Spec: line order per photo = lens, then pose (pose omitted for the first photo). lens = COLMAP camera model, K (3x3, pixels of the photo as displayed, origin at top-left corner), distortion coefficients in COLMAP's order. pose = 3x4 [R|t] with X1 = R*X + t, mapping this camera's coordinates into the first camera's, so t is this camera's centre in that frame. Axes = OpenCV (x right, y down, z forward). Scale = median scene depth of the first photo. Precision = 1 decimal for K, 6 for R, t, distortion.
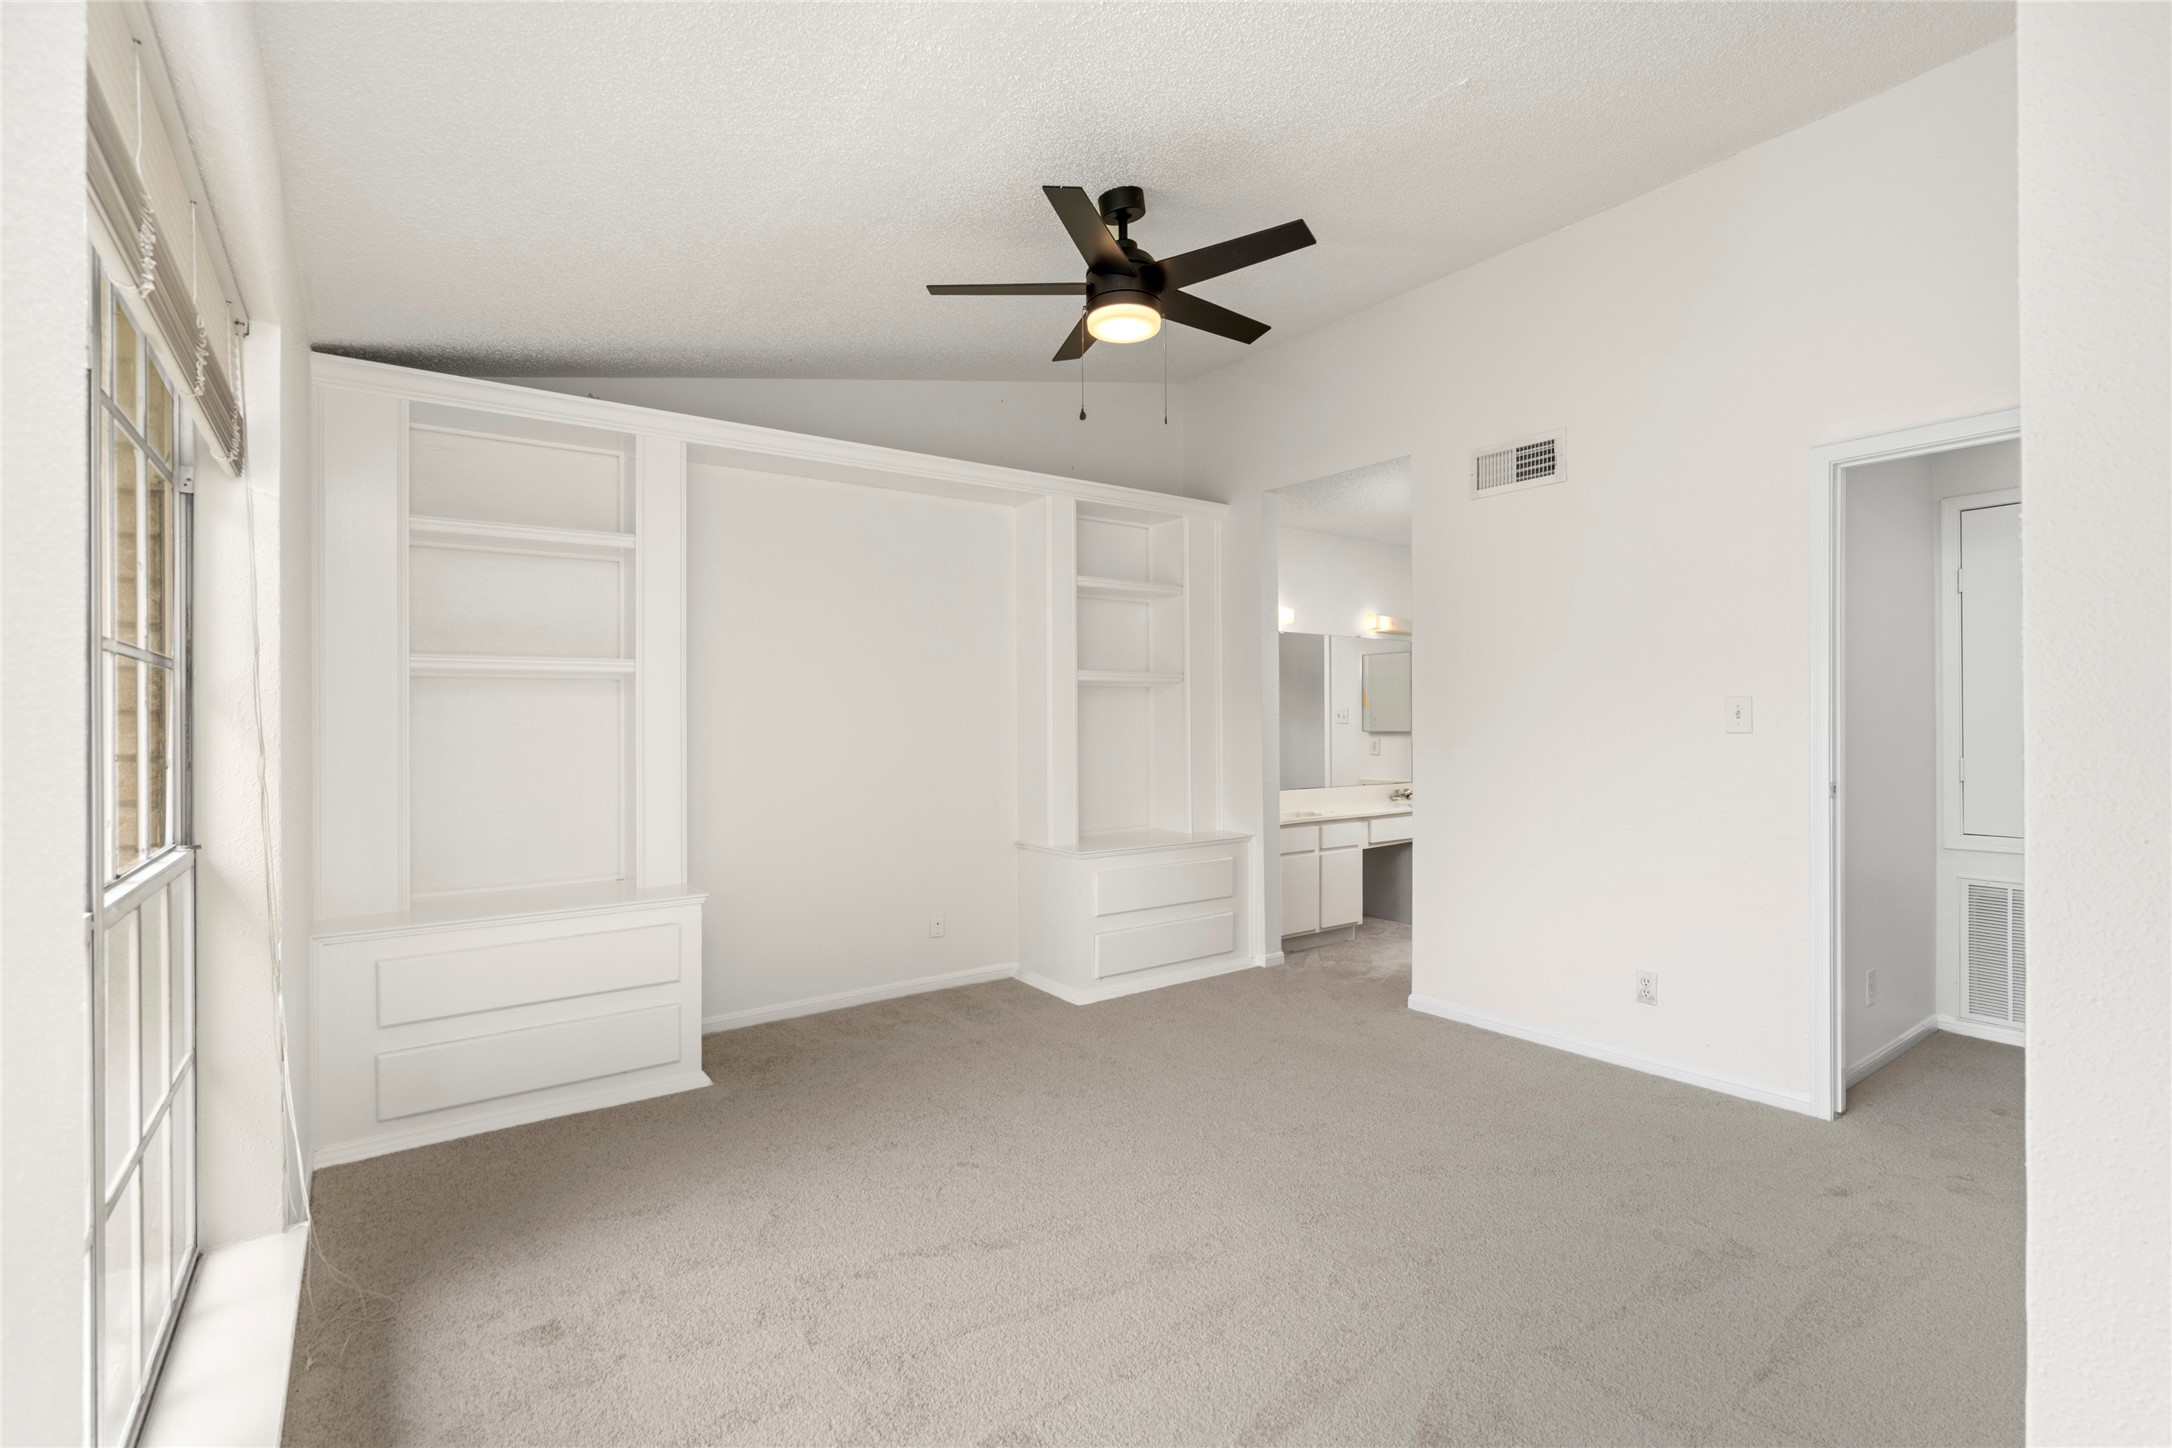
lens RADIAL K [[979.0, 0, 1086.0], [0, 979.0, 724.0], [0, 0, 1]] dist [0.001571, 0.000255]
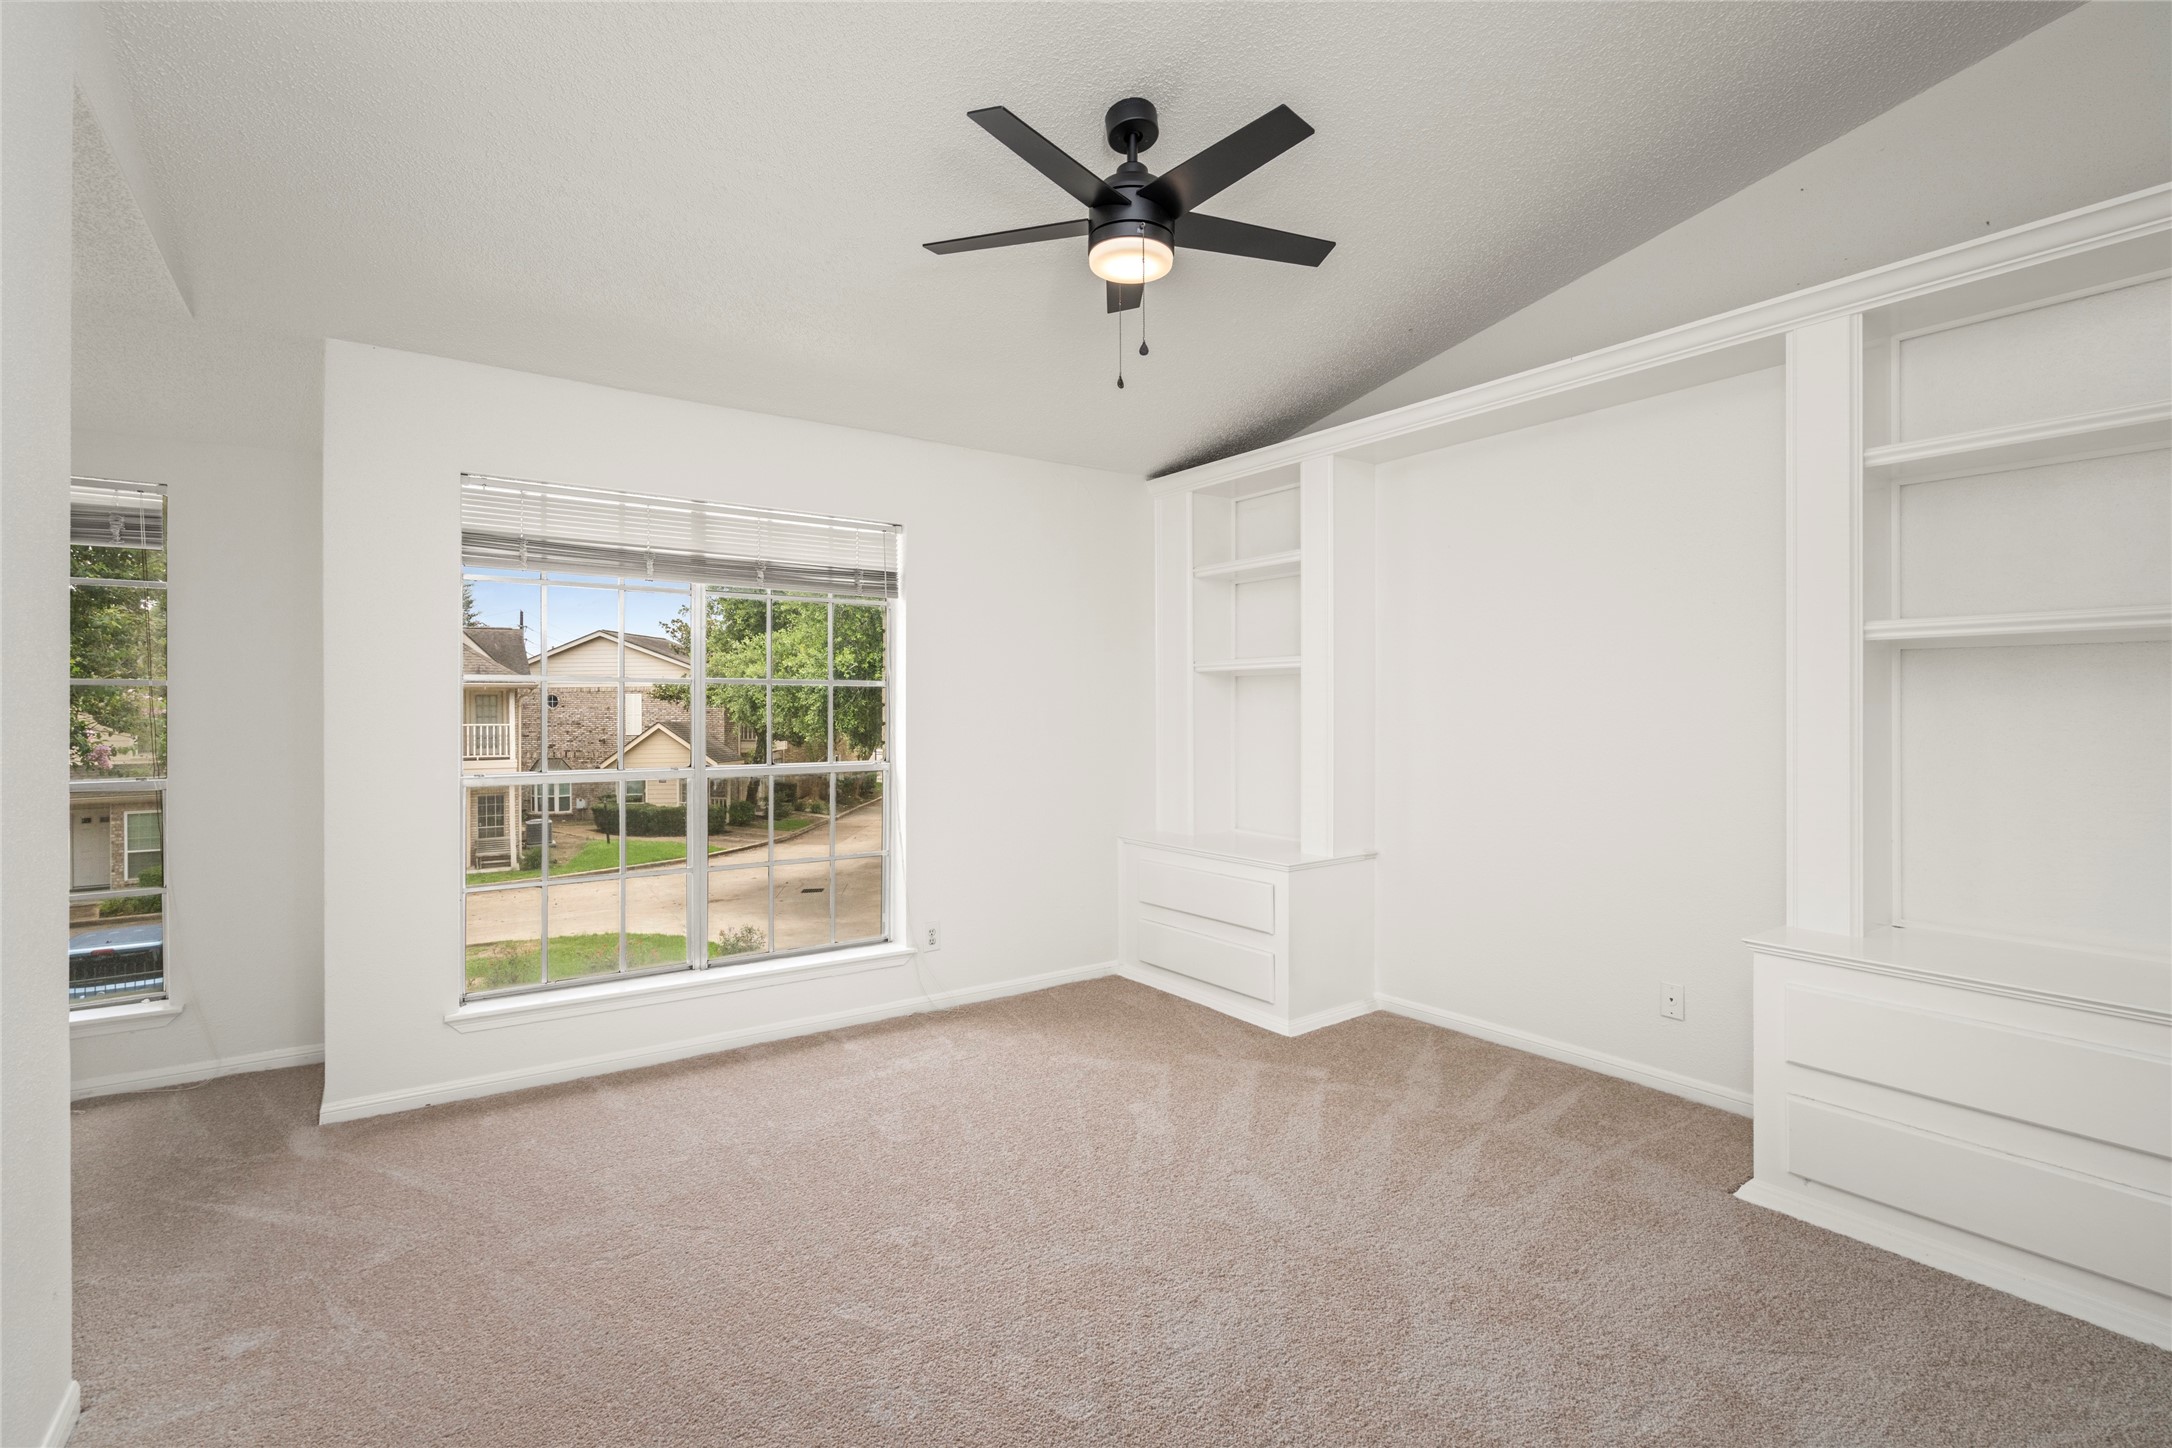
lens RADIAL K [[979.0, 0, 1086.0], [0, 979.0, 724.0], [0, 0, 1]] dist [0.001571, 0.000255]
pose [[0.017705, 0.024249, -0.999549, 0.608946], [-0.005995, 0.999690, 0.024146, -0.010377], [0.999825, 0.005564, 0.017845, 0.633862]]
